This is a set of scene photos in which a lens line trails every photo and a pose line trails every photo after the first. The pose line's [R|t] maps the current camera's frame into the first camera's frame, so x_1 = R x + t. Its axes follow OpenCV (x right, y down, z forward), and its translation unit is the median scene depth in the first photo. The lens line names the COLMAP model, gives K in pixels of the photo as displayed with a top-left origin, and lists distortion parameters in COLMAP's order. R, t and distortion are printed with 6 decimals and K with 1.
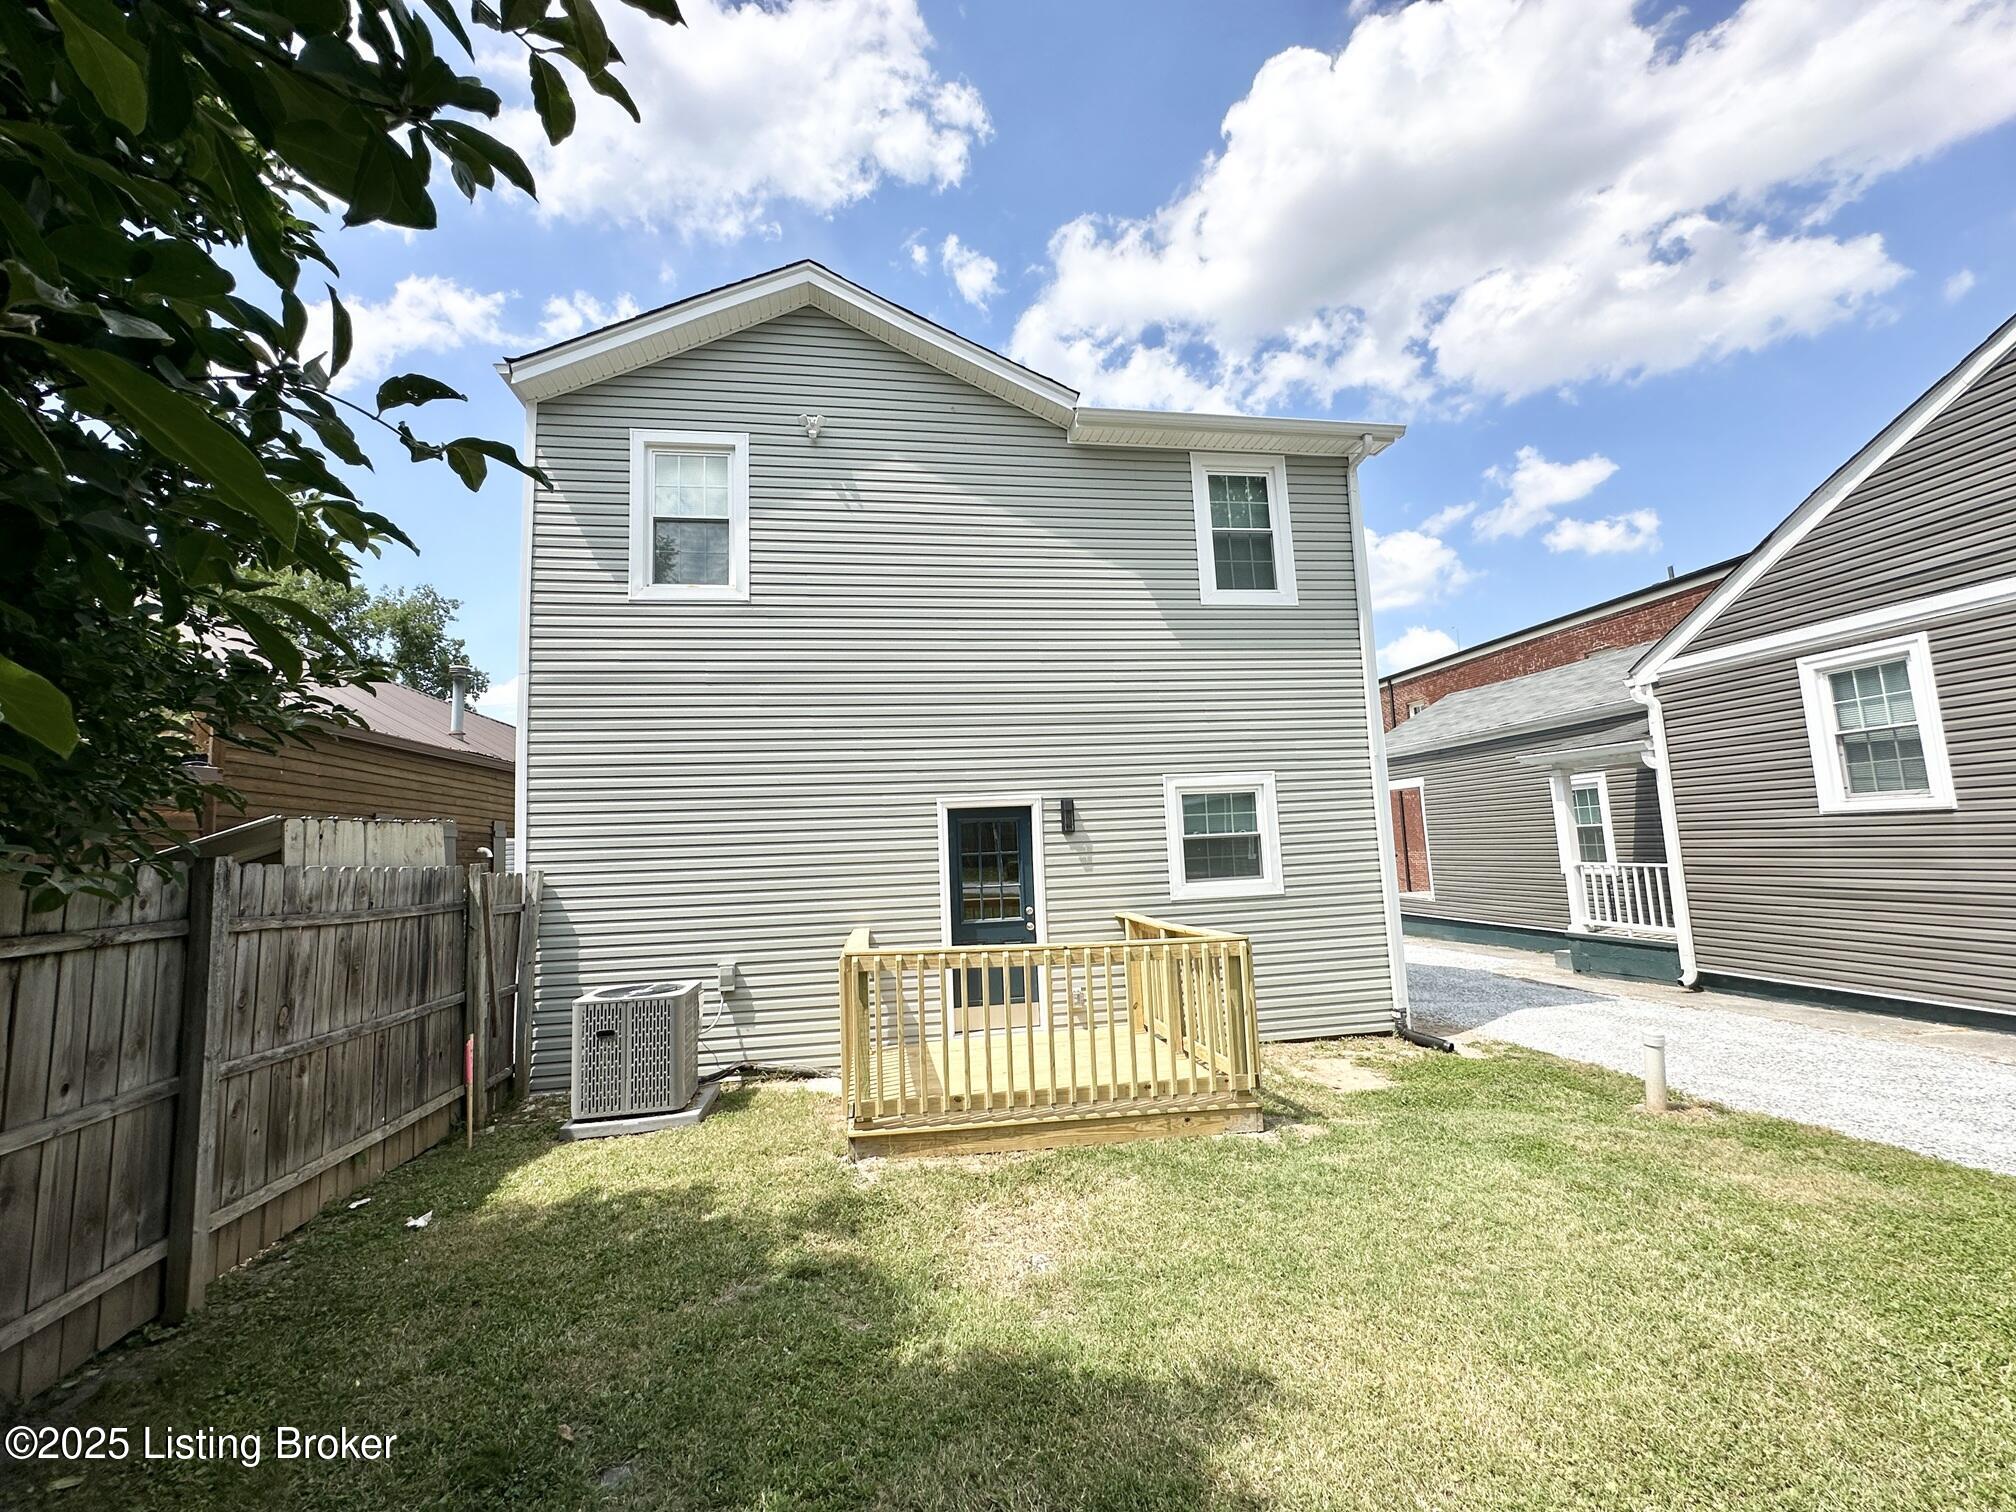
lens RADIAL K [[807.1, 0, 1011.1], [0, 807.1, 752.8], [0, 0, 1]] dist [-0.000424, 0.000065]
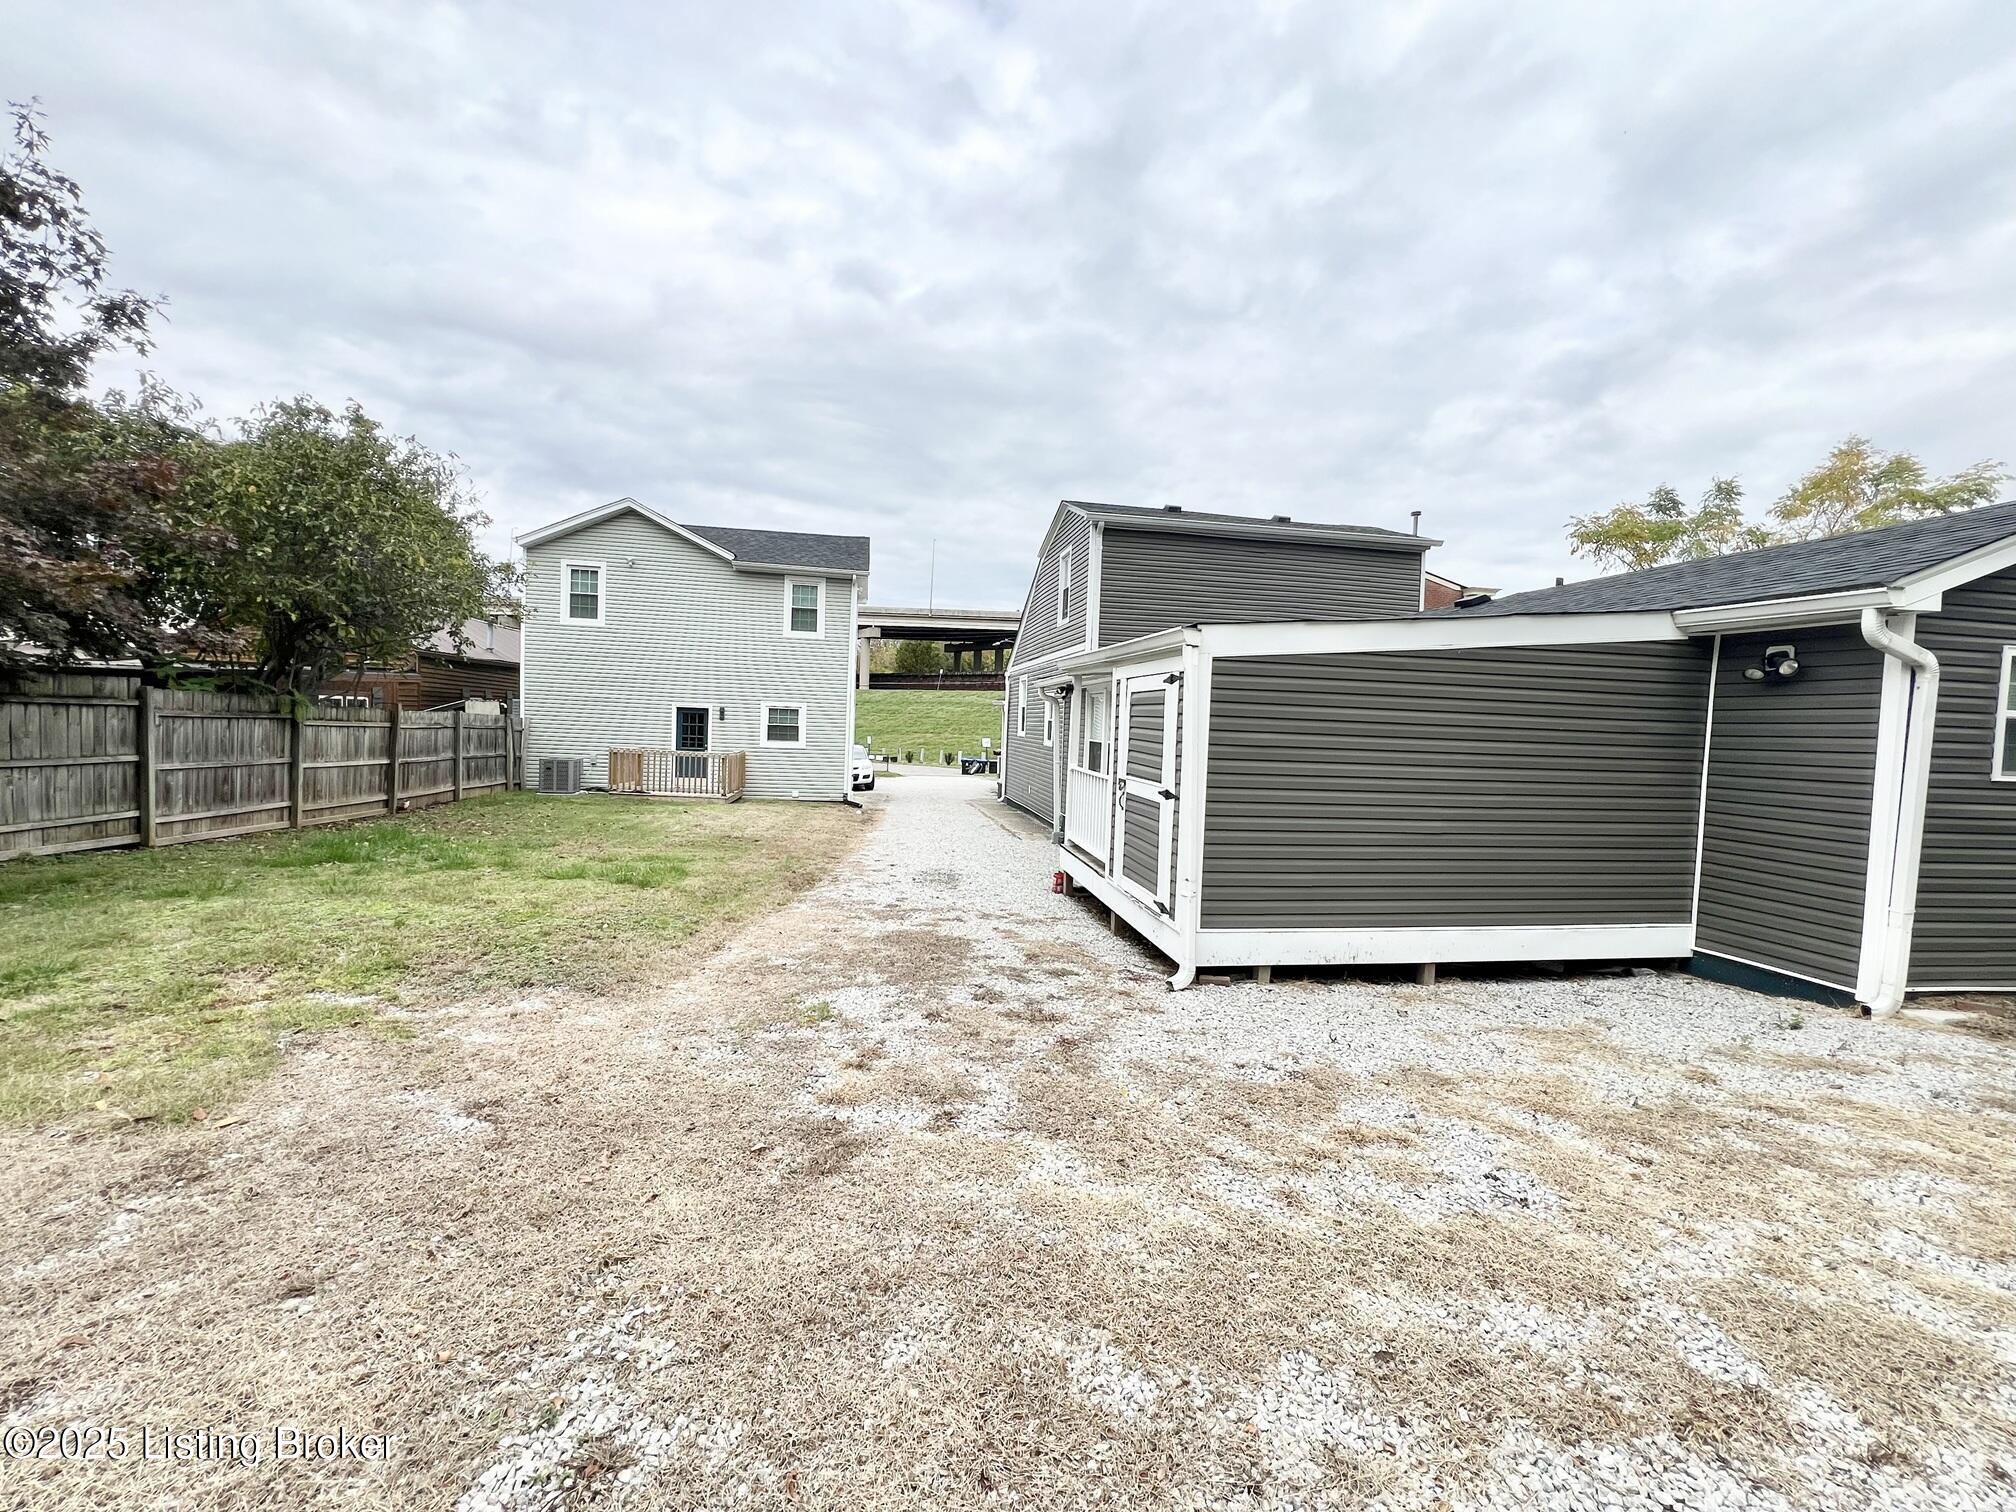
lens RADIAL K [[807.8, 0, 1008.1], [0, 807.8, 759.3], [0, 0, 1]] dist [0.000974, 0.000147]
pose [[0.996753, 0.080477, 0.002531, 1.020218], [-0.079833, 0.983718, 0.161014, -0.280874], [0.010468, -0.160694, 0.986949, -1.684134]]
